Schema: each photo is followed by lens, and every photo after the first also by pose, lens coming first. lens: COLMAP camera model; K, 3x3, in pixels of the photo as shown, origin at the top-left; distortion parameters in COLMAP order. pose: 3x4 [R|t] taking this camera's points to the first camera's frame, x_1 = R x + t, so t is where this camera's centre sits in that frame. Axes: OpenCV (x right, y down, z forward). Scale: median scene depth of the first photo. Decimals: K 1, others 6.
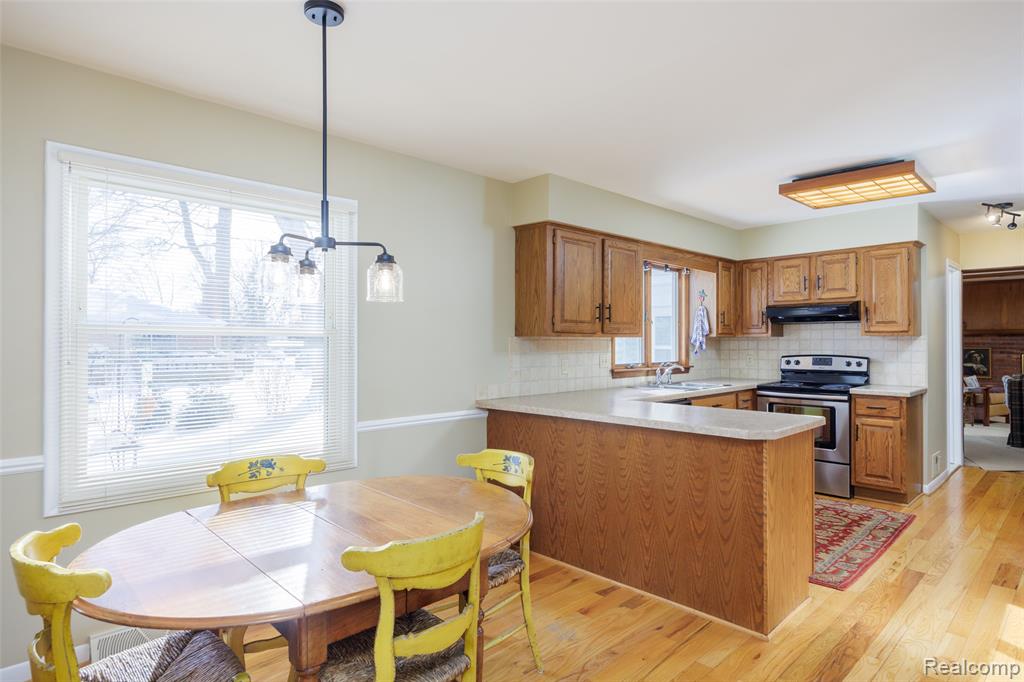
lens RADIAL K [[565.4, 0, 512.0], [0, 565.4, 341.0], [0, 0, 1]] dist [-0.004489, -0.001545]
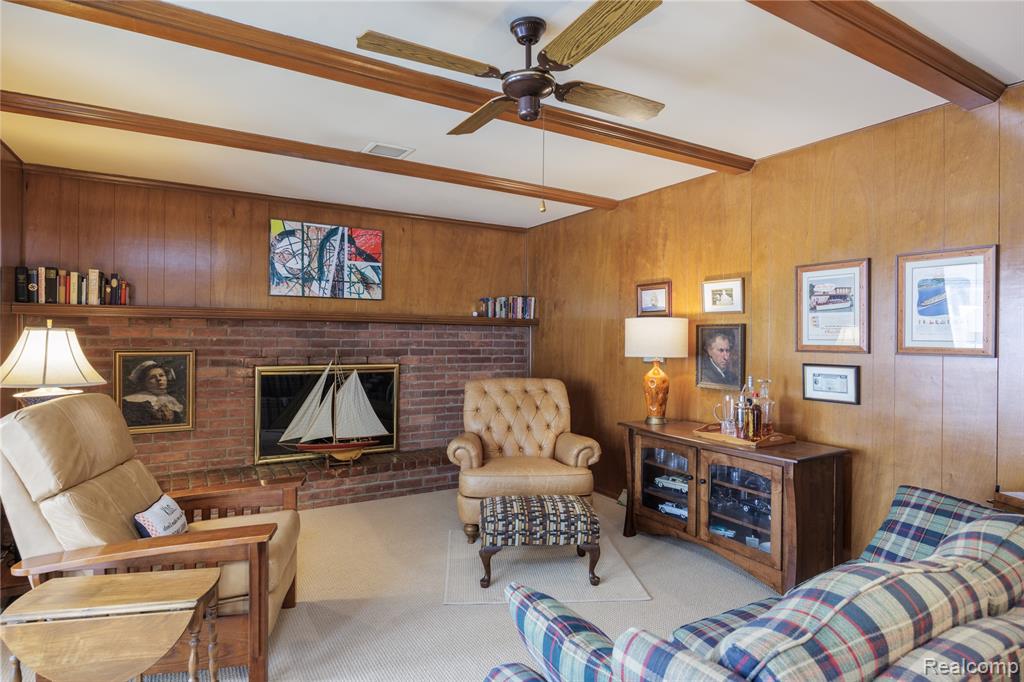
lens RADIAL K [[565.4, 0, 512.0], [0, 565.4, 341.0], [0, 0, 1]] dist [-0.004489, -0.001545]
pose [[0.218876, 0.004371, 0.975743, 1.032504], [-0.010440, 0.999943, -0.002138, 0.005210], [-0.975697, -0.009718, 0.218910, 1.399150]]
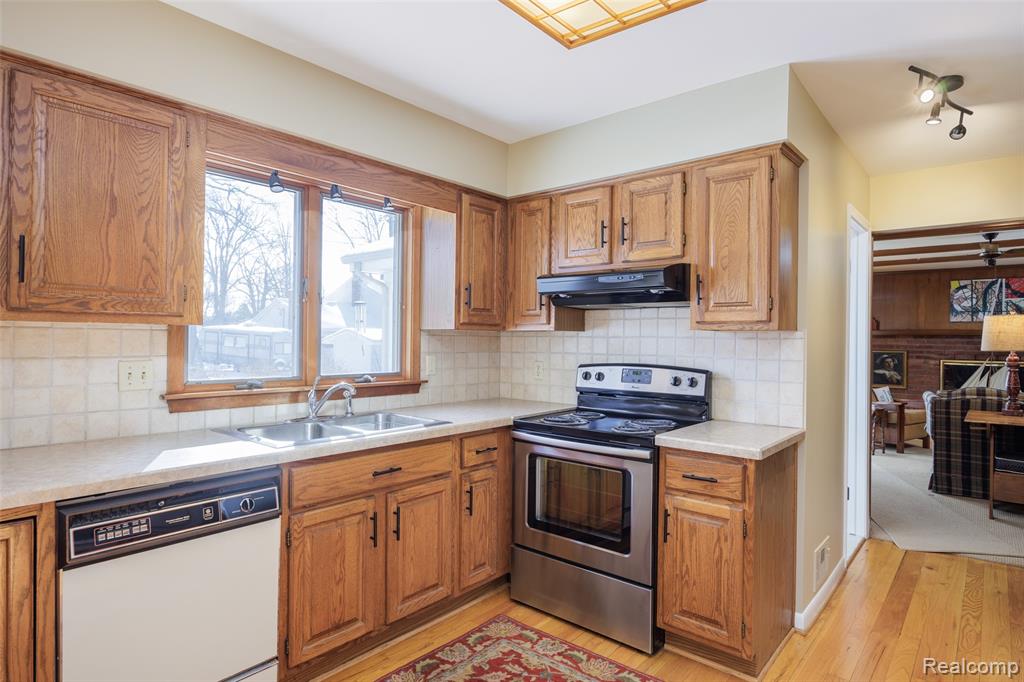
lens RADIAL K [[565.4, 0, 512.0], [0, 565.4, 341.0], [0, 0, 1]] dist [-0.004489, -0.001545]
pose [[0.994771, 0.012896, 0.101314, 0.383557], [-0.013476, 0.999896, 0.005039, 0.000433], [-0.101239, -0.006378, 0.994842, 0.471495]]
